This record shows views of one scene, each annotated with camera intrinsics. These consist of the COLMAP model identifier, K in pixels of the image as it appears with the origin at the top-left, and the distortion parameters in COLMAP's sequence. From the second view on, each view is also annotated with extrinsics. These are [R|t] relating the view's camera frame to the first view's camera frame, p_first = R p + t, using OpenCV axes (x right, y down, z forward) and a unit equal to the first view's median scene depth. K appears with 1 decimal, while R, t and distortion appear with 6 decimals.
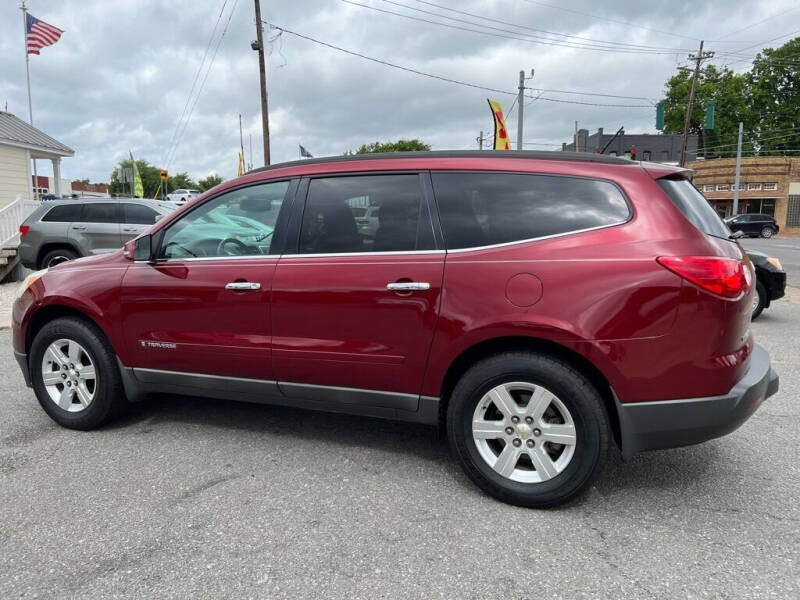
lens RADIAL K [[598.3, 0, 401.8], [0, 598.3, 299.6], [0, 0, 1]] dist [0.050668, -0.056398]
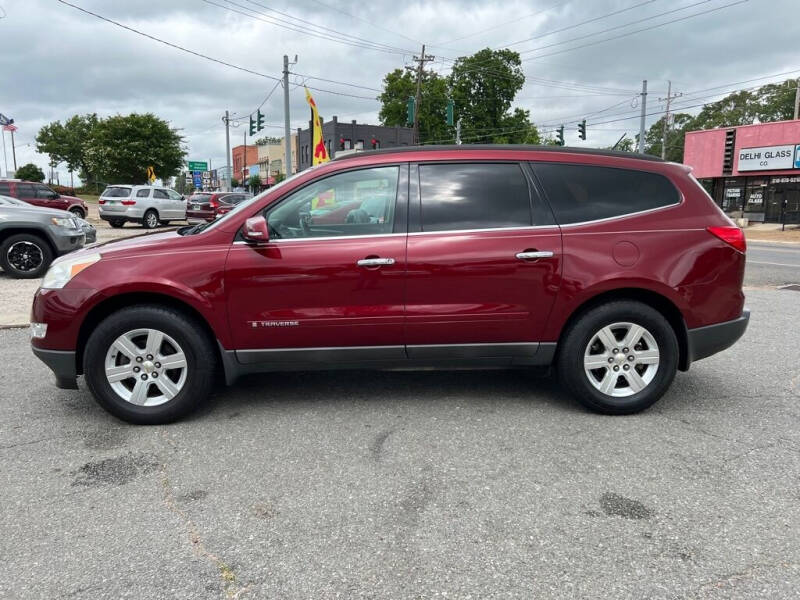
lens RADIAL K [[598.3, 0, 400.9], [0, 598.3, 292.3], [0, 0, 1]] dist [0.050668, -0.056398]
pose [[0.902698, -0.059175, 0.426187, -0.640194], [0.052547, 0.998245, 0.027305, 0.005334], [-0.427055, -0.002254, 0.904223, -0.009255]]
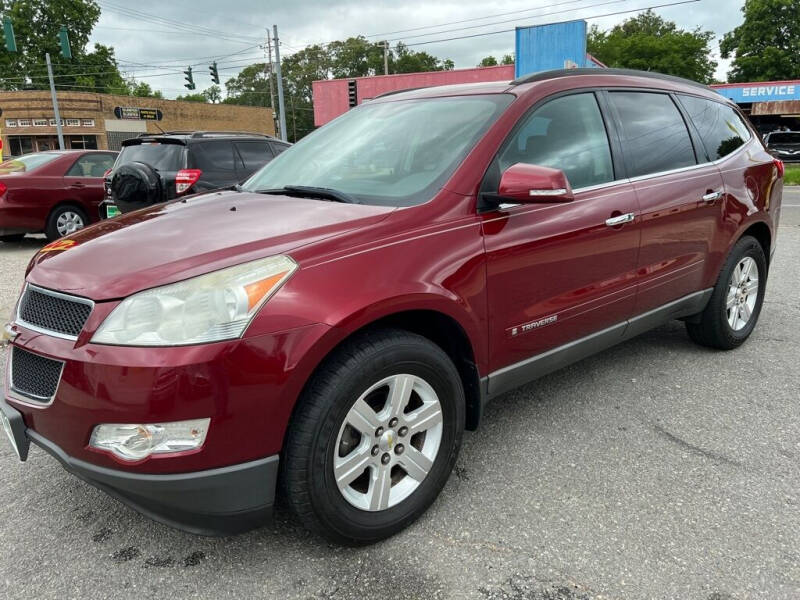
lens RADIAL K [[598.3, 0, 402.9], [0, 598.3, 296.7], [0, 0, 1]] dist [0.050668, -0.056398]
pose [[0.459447, -0.222128, 0.859981, -1.063745], [0.140103, 0.974227, 0.176787, -0.100442], [-0.877086, 0.039262, 0.478726, 0.799794]]
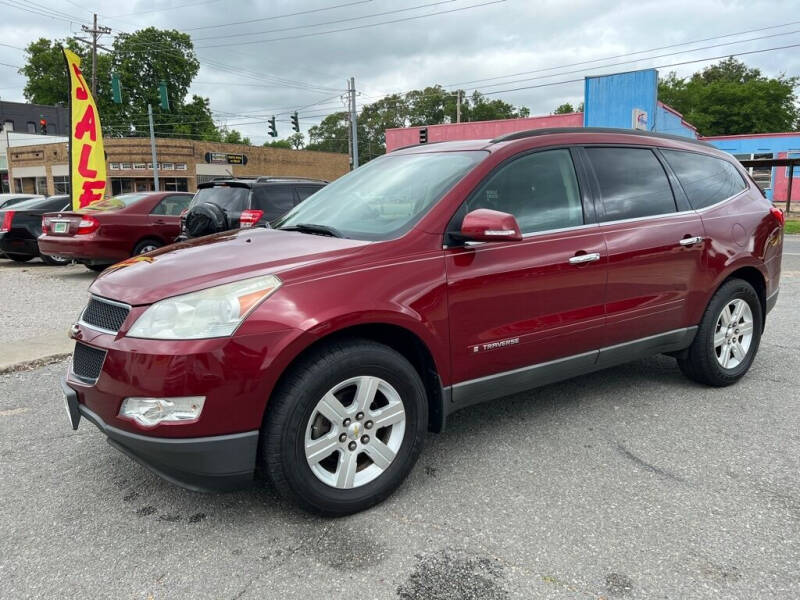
lens RADIAL K [[598.3, 0, 403.3], [0, 598.3, 296.0], [0, 0, 1]] dist [0.050668, -0.056398]
pose [[0.563266, -0.144294, 0.813579, -1.122762], [0.120317, 0.988462, 0.092012, -0.079486], [-0.817469, 0.046060, 0.574128, 0.634948]]
